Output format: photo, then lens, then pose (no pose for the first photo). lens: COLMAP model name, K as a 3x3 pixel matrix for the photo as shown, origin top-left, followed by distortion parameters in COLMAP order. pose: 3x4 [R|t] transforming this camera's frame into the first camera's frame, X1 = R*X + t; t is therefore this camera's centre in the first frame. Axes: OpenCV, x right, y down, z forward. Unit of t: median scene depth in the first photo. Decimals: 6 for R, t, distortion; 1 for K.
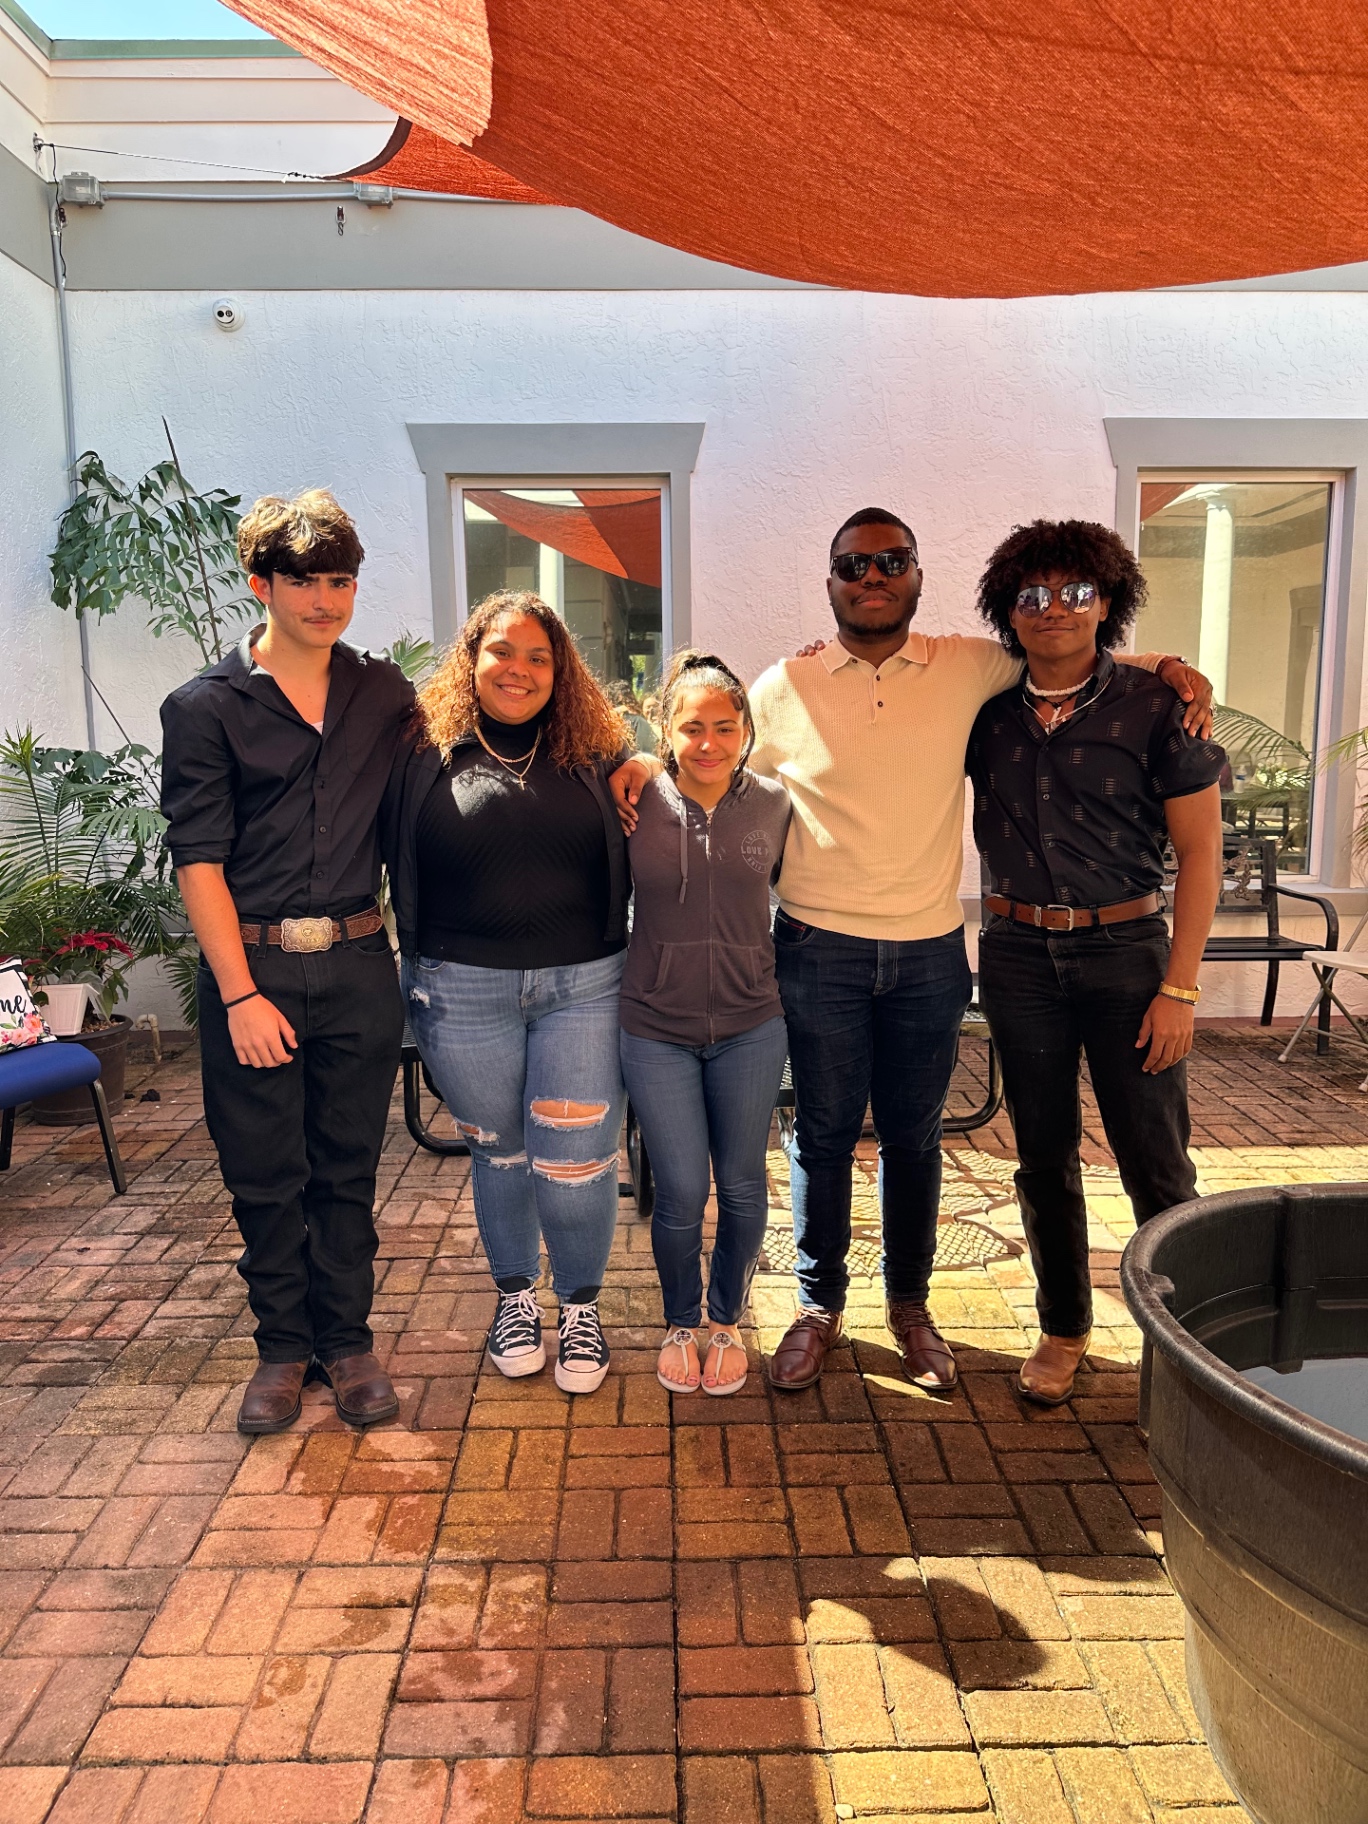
lens RADIAL K [[1281.3, 0, 684.0], [0, 1281.3, 912.0], [0, 0, 1]] dist [0.002887, -0.005110]
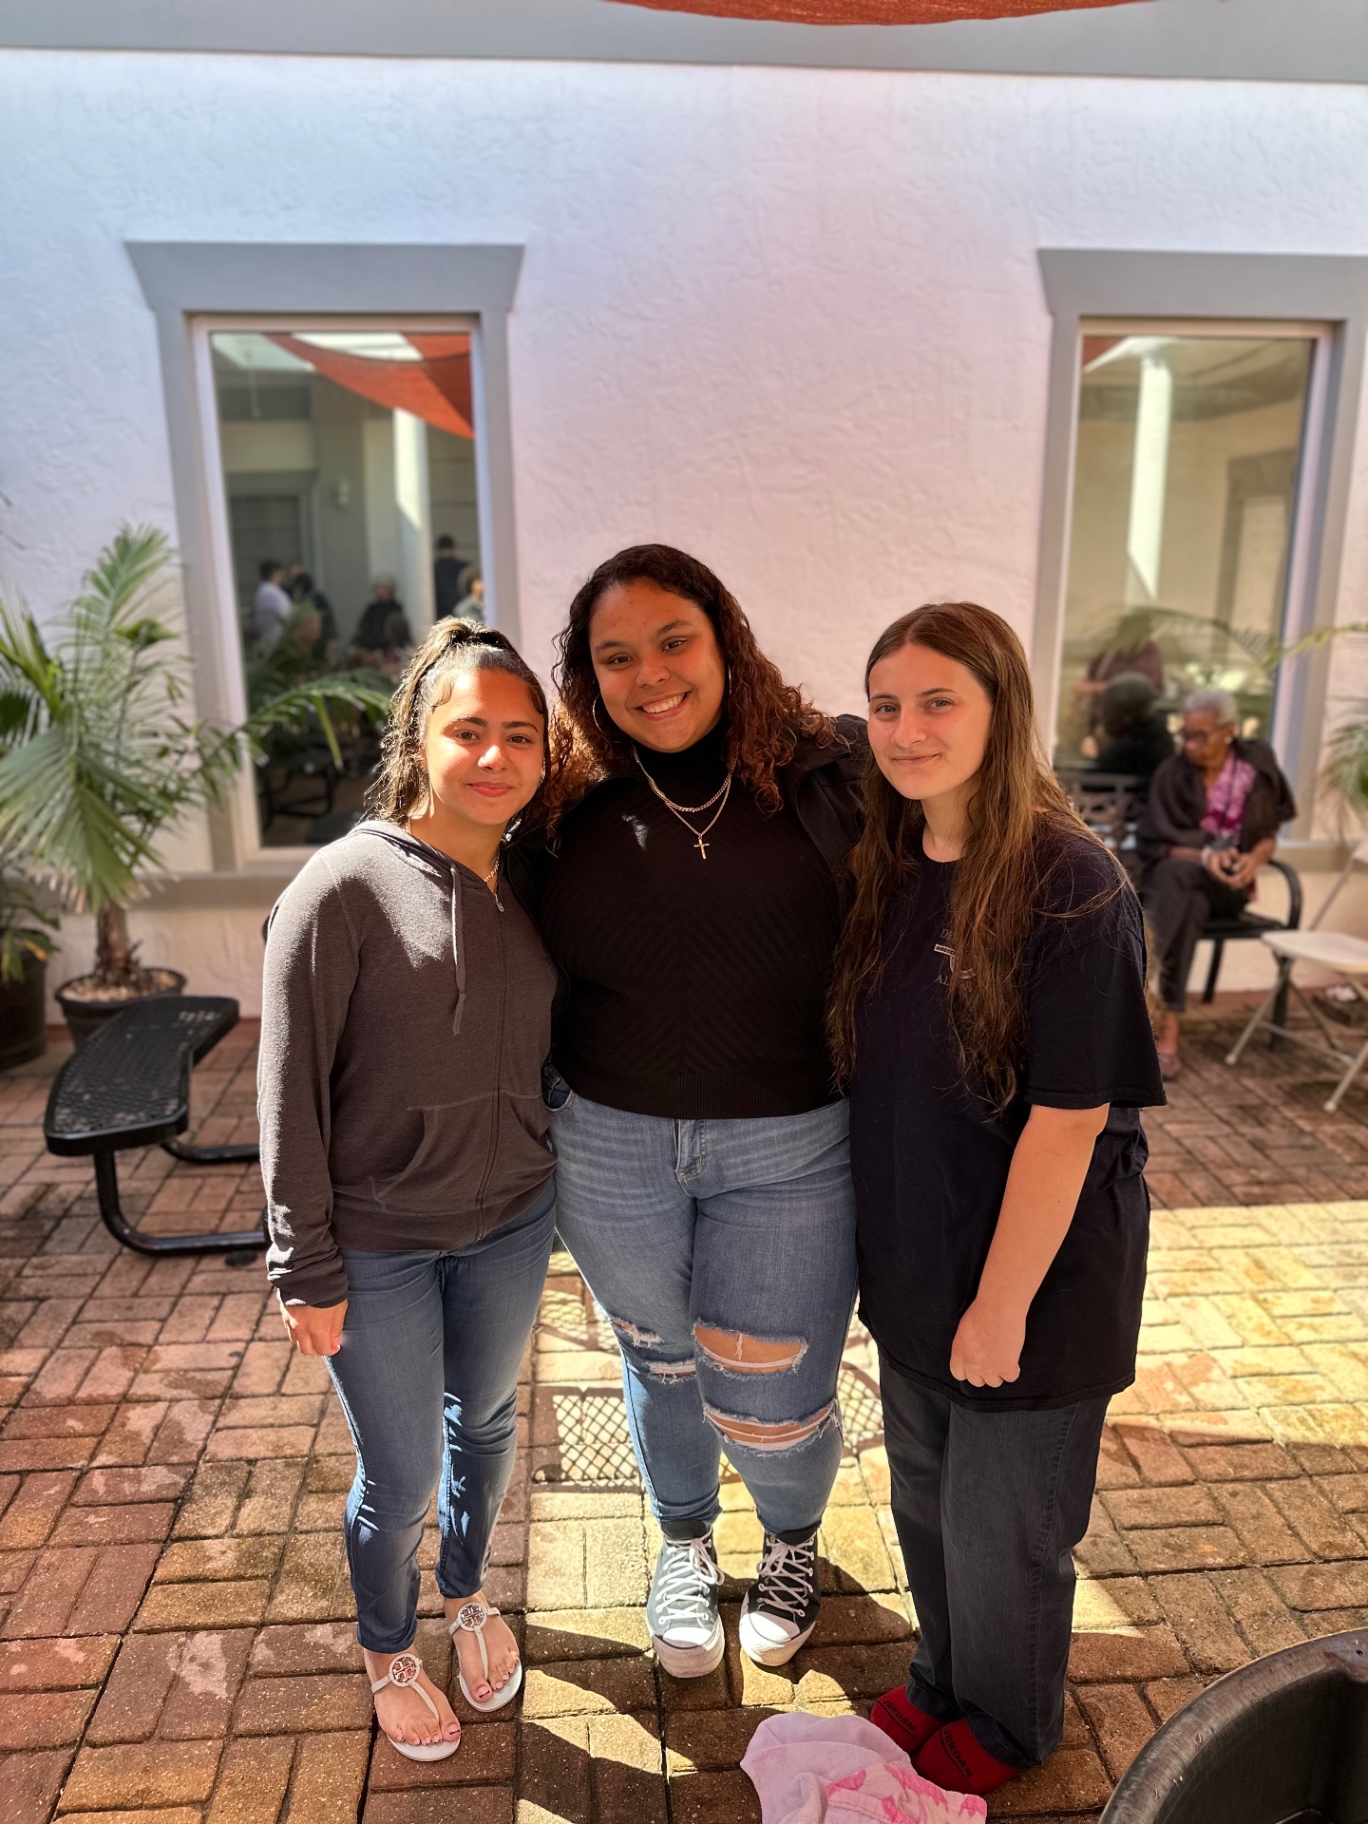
lens RADIAL K [[1255.0, 0, 684.0], [0, 1255.0, 912.0], [0, 0, 1]] dist [-0.008758, -0.000997]
pose [[0.998316, -0.013165, 0.056488, 0.070175], [0.006693, 0.993542, 0.113270, -0.078953], [-0.057614, -0.112701, 0.991957, 0.233383]]
